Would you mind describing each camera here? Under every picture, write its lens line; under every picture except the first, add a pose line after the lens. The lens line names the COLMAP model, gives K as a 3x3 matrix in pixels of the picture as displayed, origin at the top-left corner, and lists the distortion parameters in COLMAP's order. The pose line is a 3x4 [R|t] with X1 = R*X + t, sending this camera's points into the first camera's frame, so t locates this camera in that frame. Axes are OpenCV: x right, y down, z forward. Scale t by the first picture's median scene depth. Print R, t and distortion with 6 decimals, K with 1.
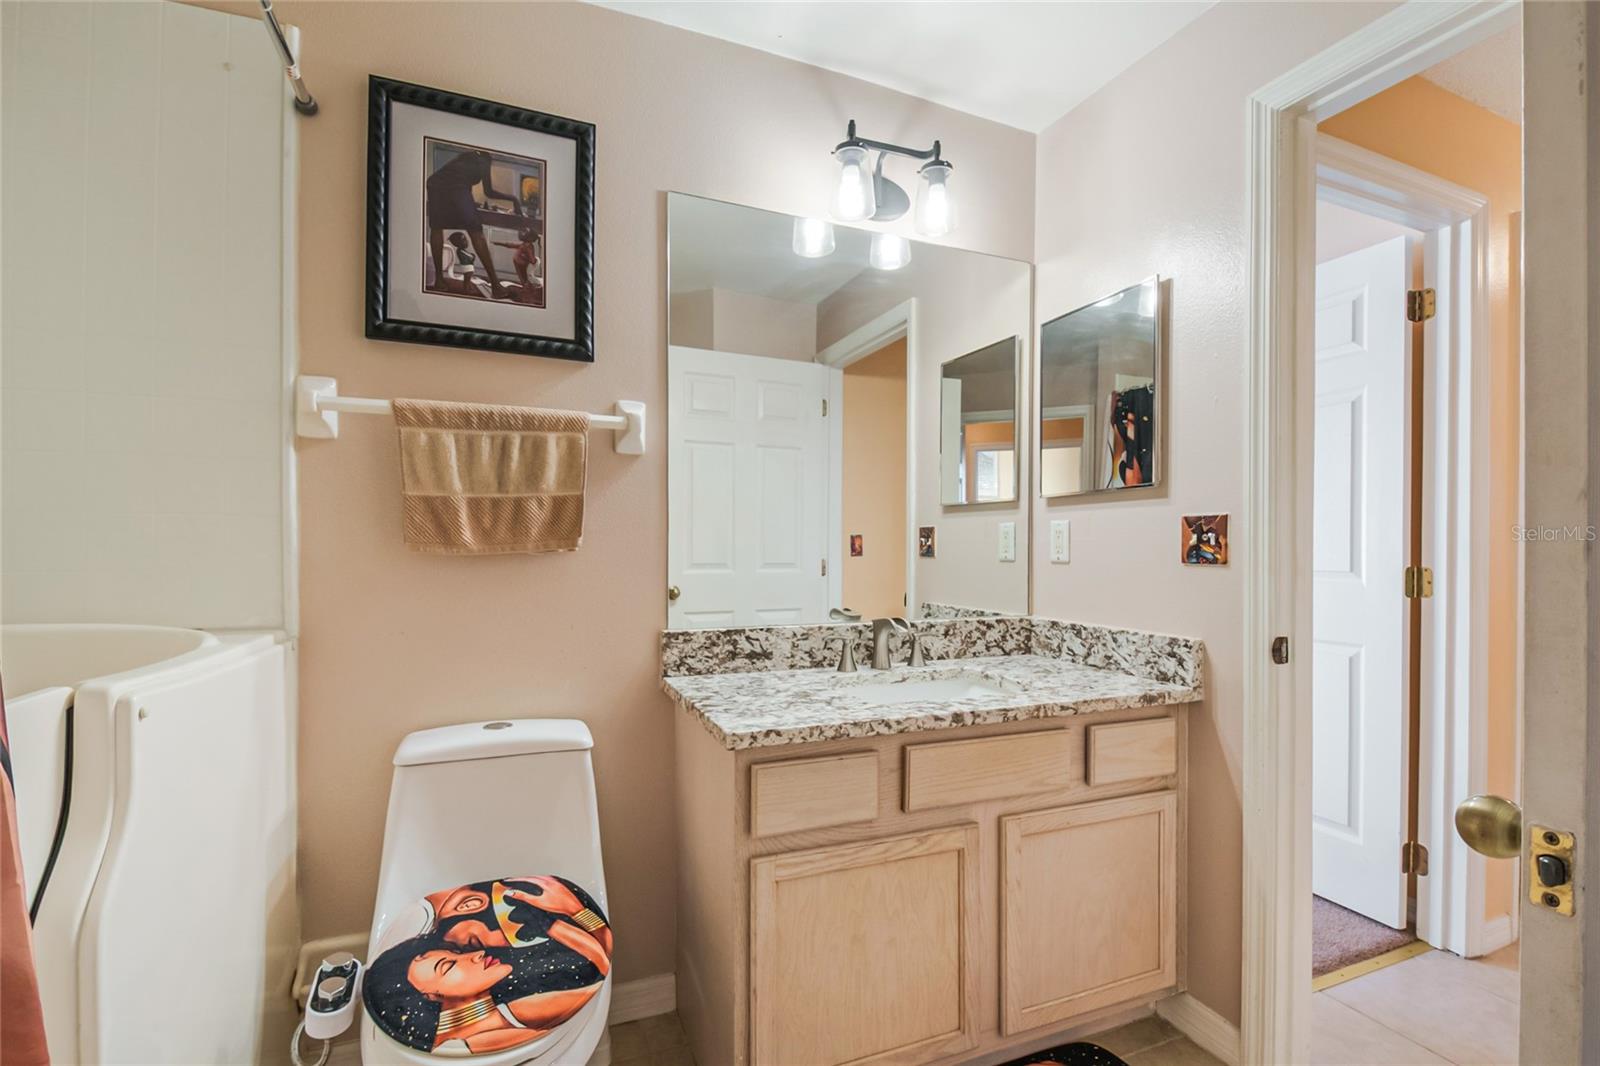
lens RADIAL K [[721.0, 0, 803.7], [0, 721.0, 537.8], [0, 0, 1]] dist [-0.003389, -0.006008]
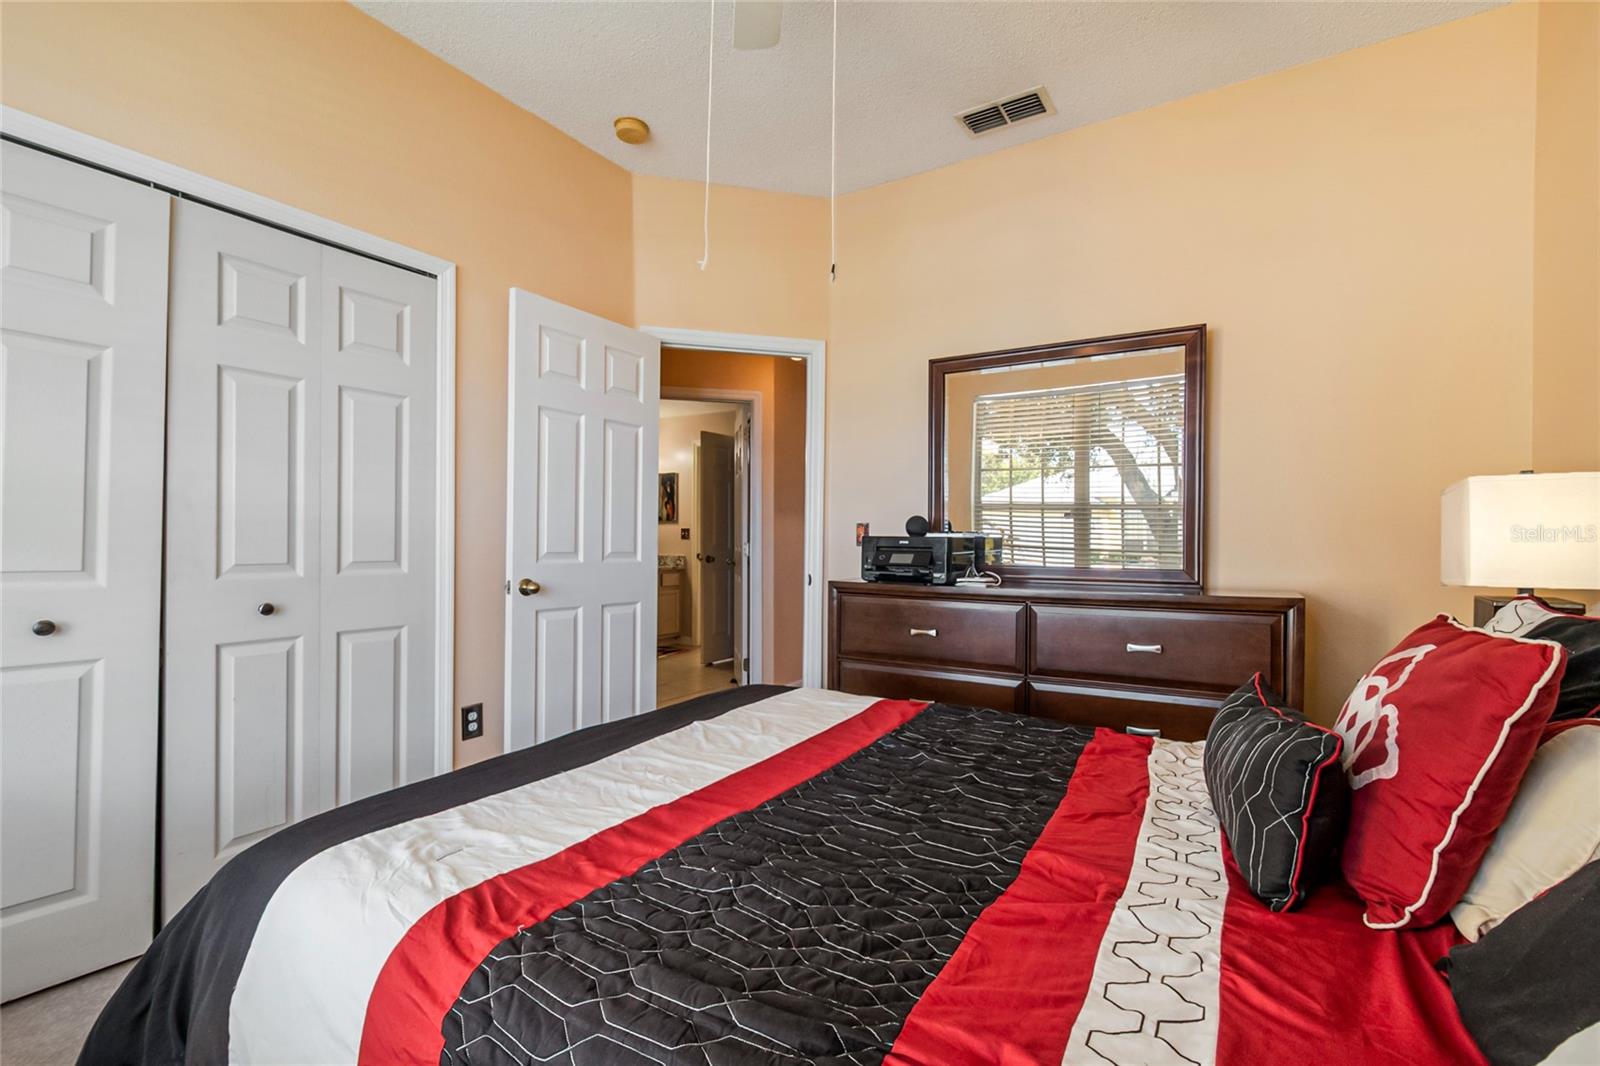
lens RADIAL K [[721.0, 0, 801.7], [0, 721.0, 541.4], [0, 0, 1]] dist [-0.003389, -0.006008]
pose [[0.817710, 0.004102, 0.575616, -1.522886], [-0.000215, 0.999977, -0.006821, 0.085421], [-0.575630, 0.005454, 0.817692, -3.274261]]
